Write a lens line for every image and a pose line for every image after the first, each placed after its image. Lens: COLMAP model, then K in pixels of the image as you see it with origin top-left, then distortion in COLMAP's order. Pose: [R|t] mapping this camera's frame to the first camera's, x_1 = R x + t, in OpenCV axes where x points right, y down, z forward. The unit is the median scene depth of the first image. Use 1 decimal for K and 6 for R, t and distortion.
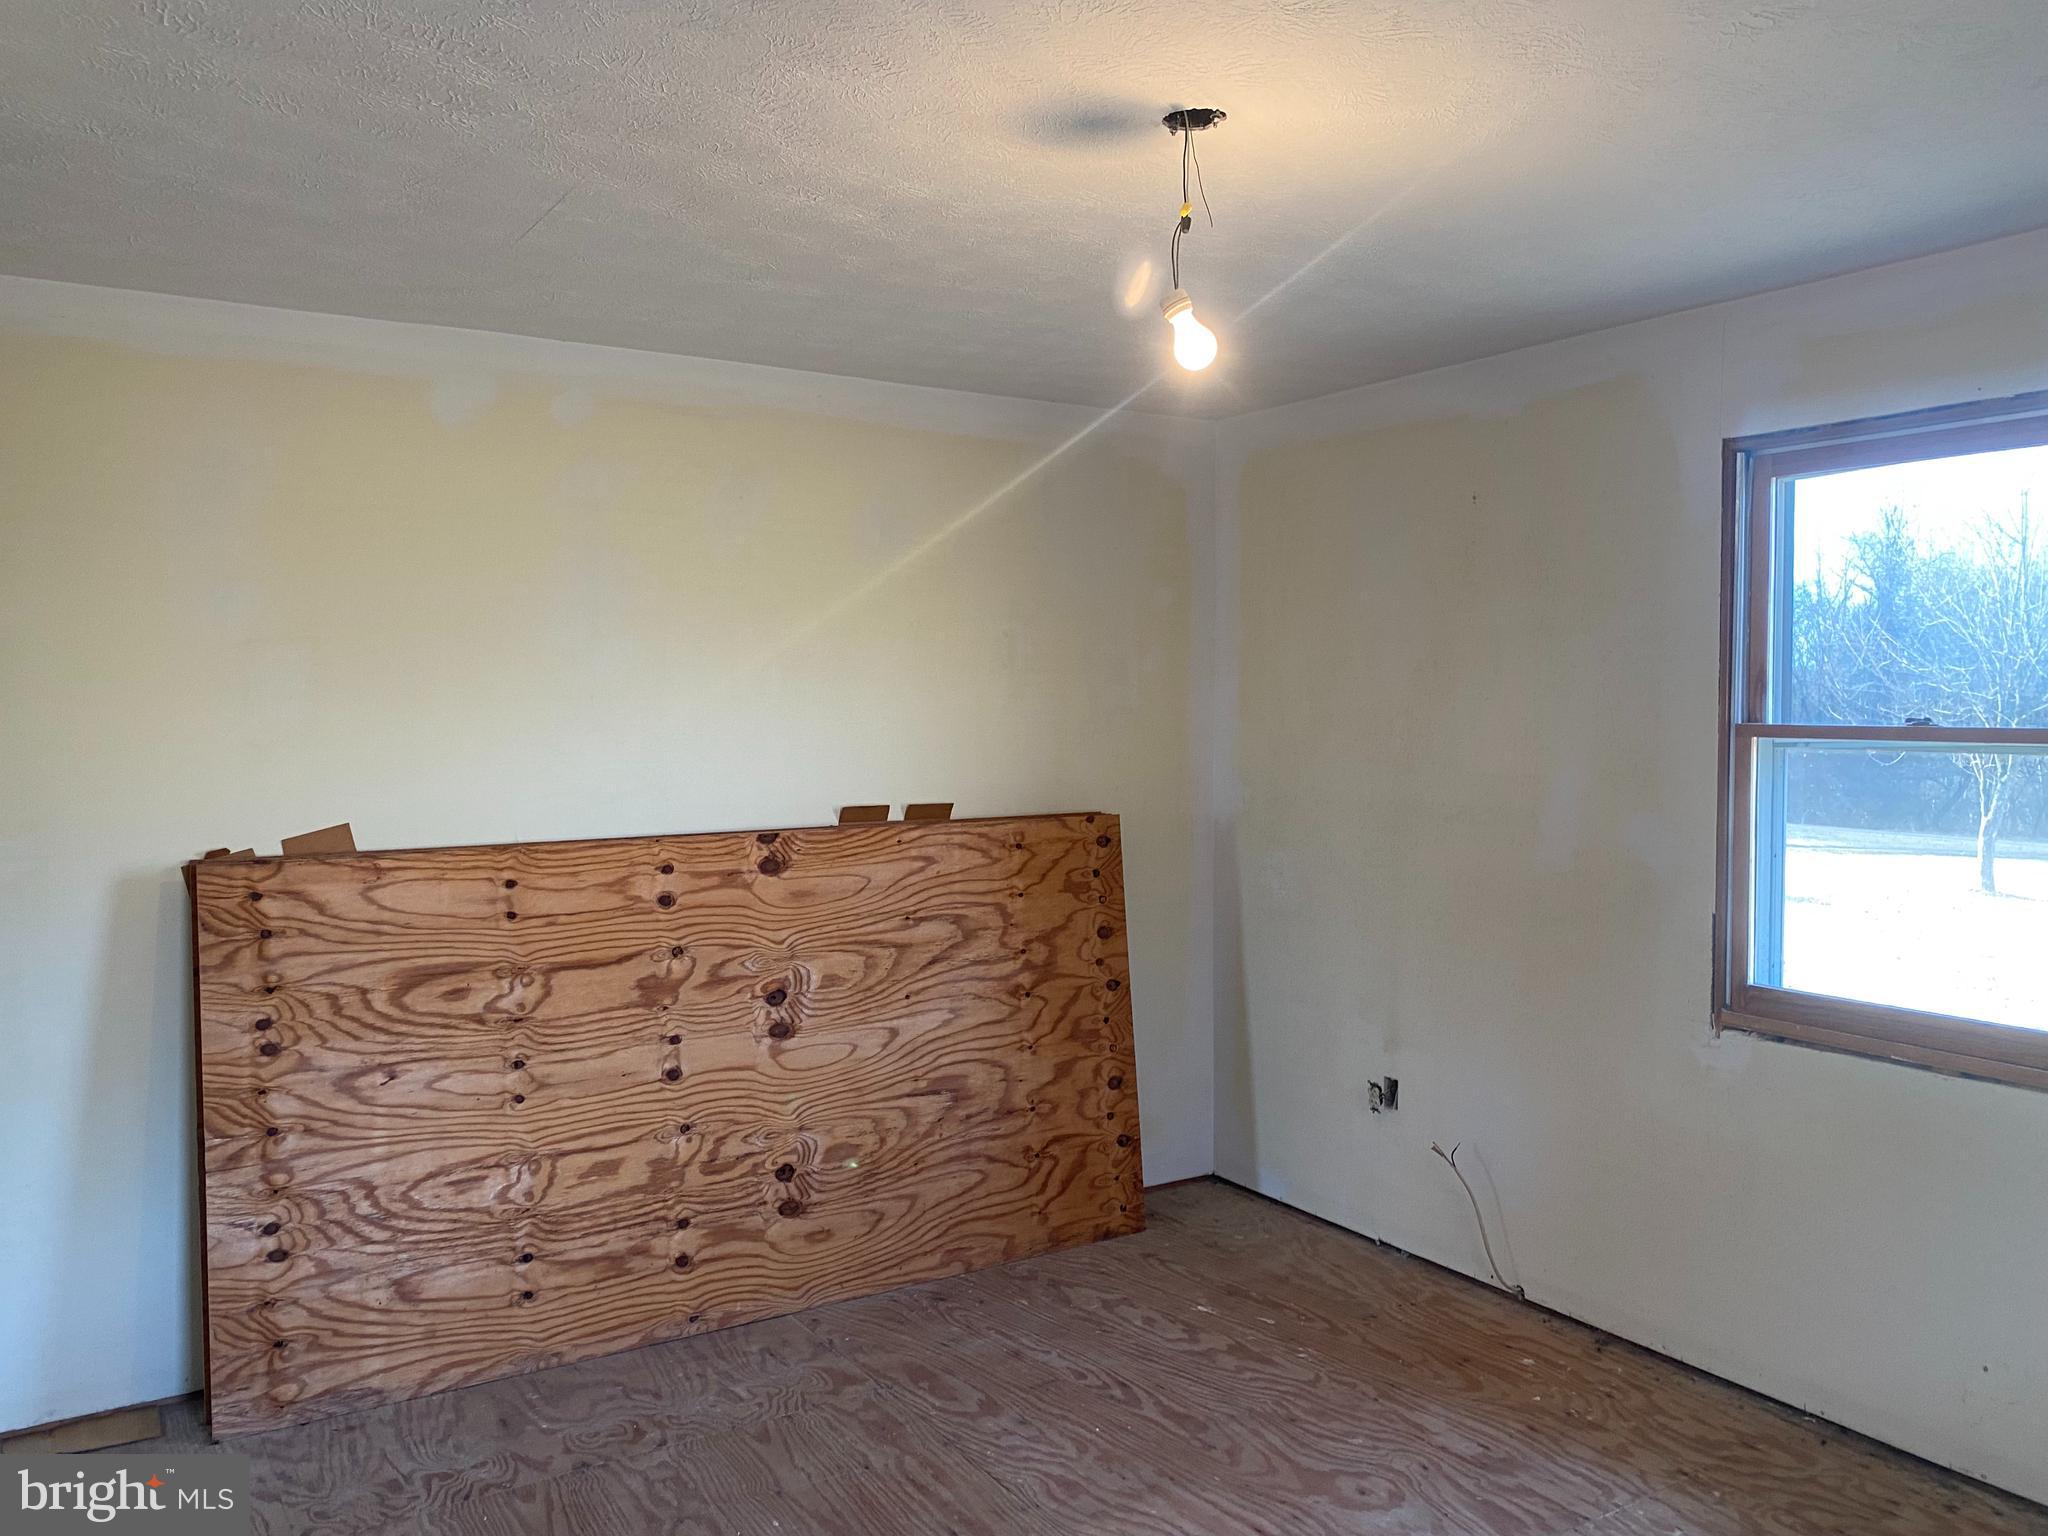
lens RADIAL K [[1553.6, 0, 1007.1], [0, 1553.6, 757.7], [0, 0, 1]] dist [0.000956, 0.000135]
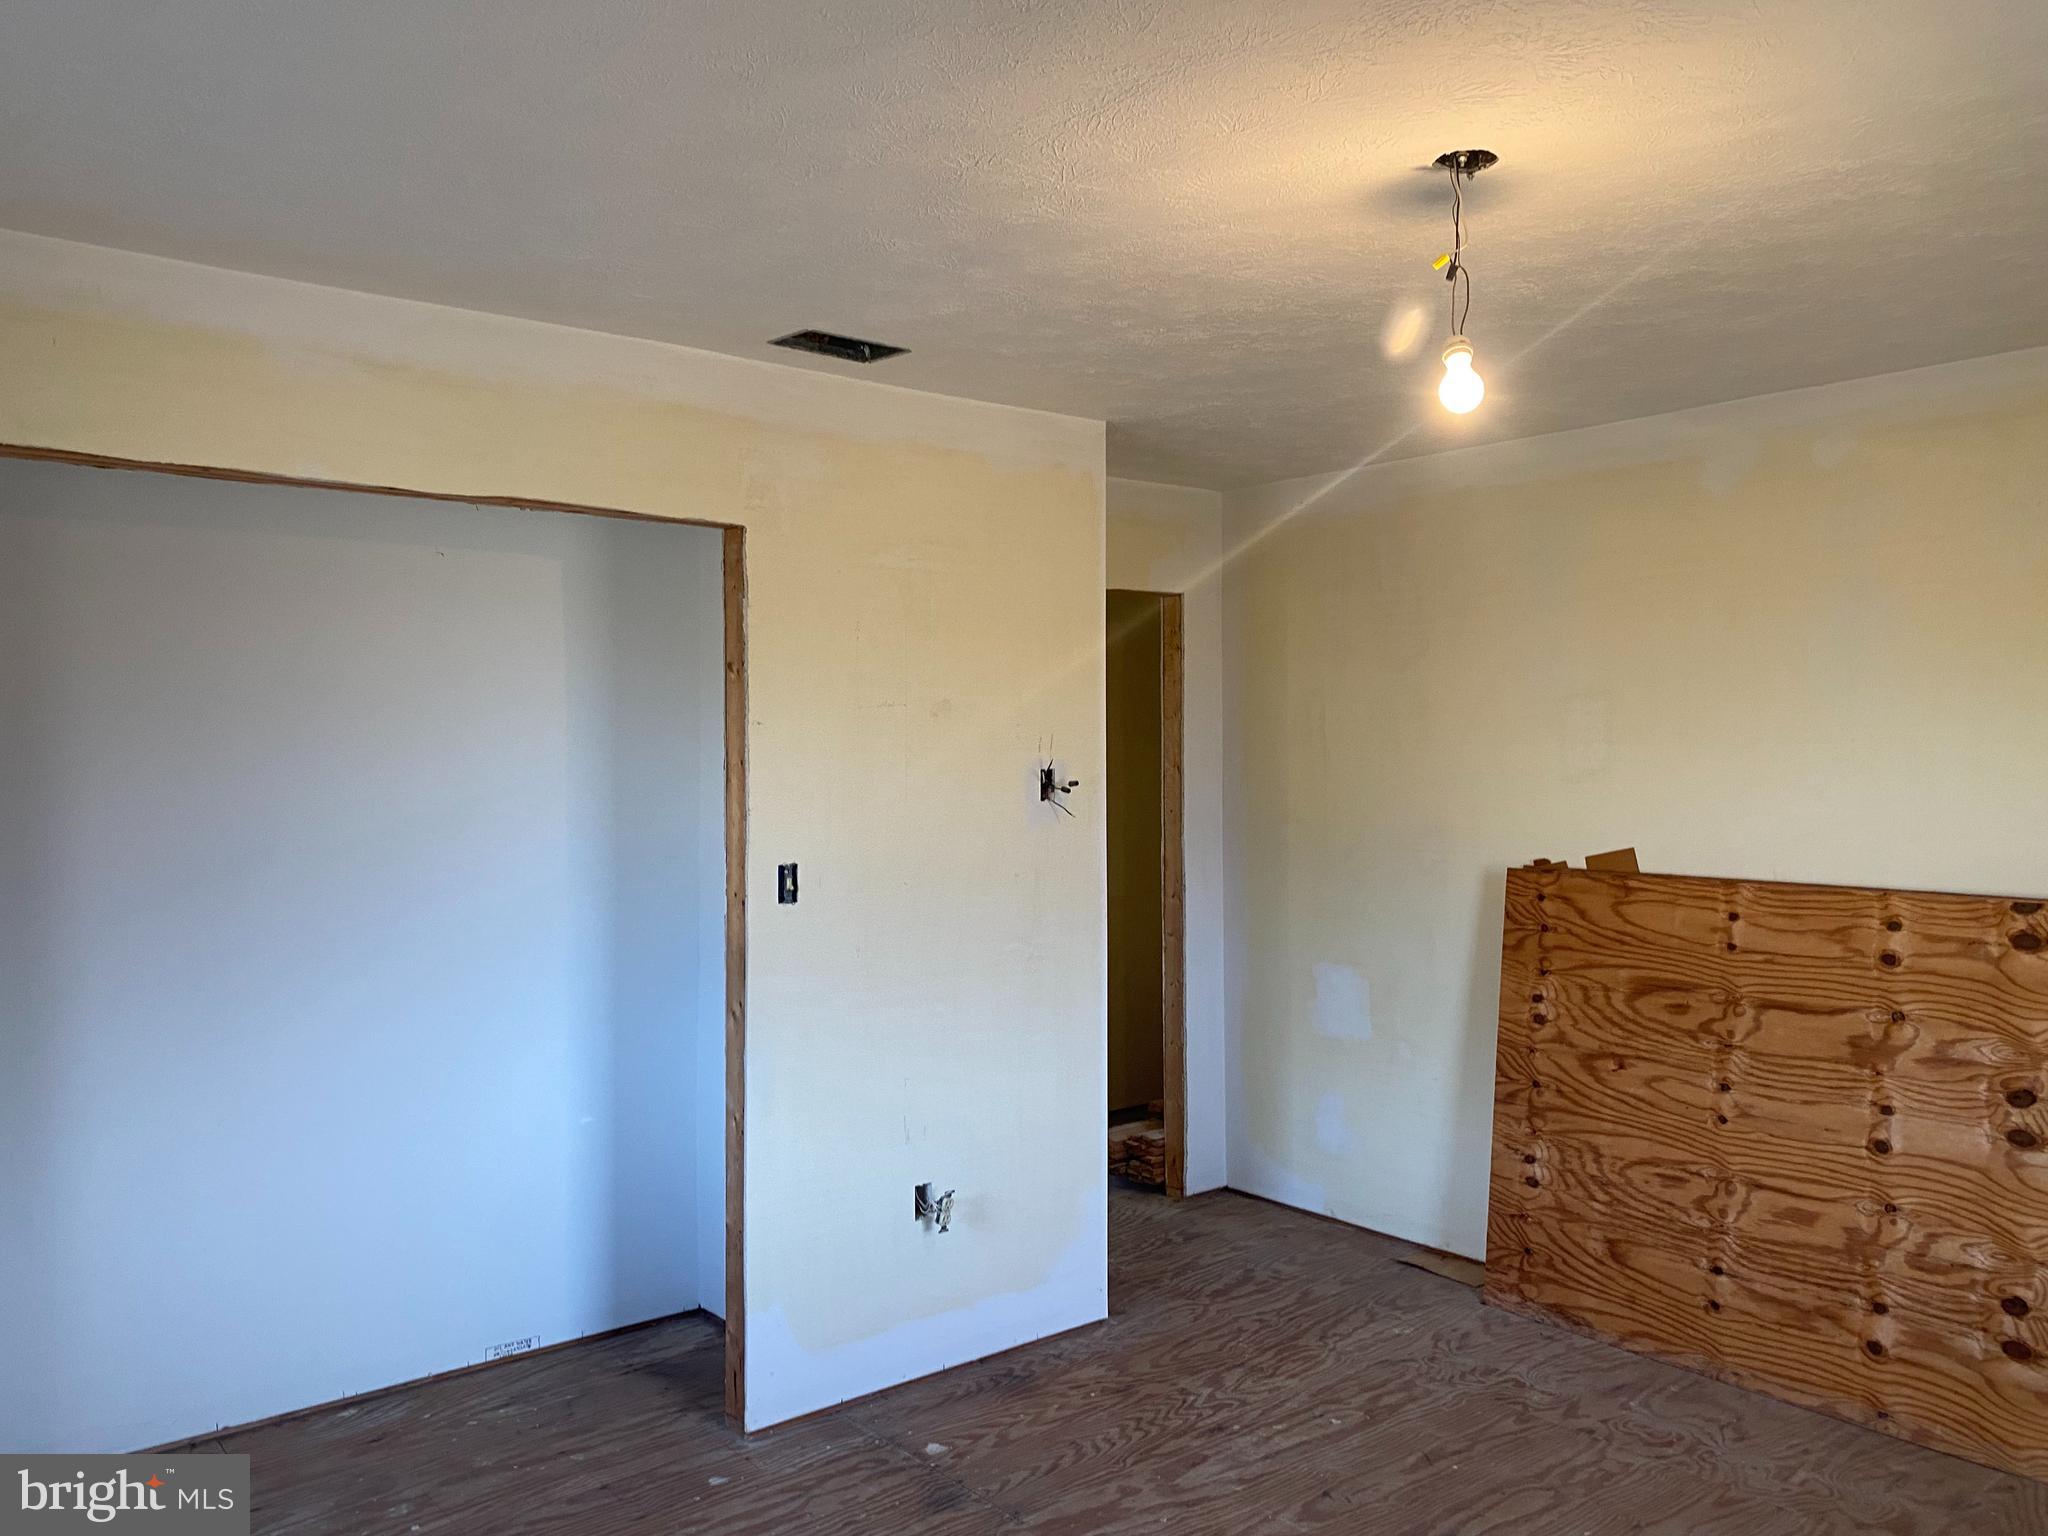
lens RADIAL K [[1553.6, 0, 1020.5], [0, 1553.6, 777.5], [0, 0, 1]] dist [0.000956, 0.000135]
pose [[0.137775, 0.028090, -0.990065, 0.676294], [-0.034590, 0.999124, 0.023534, -0.022524], [0.989859, 0.031004, 0.138626, 0.379396]]
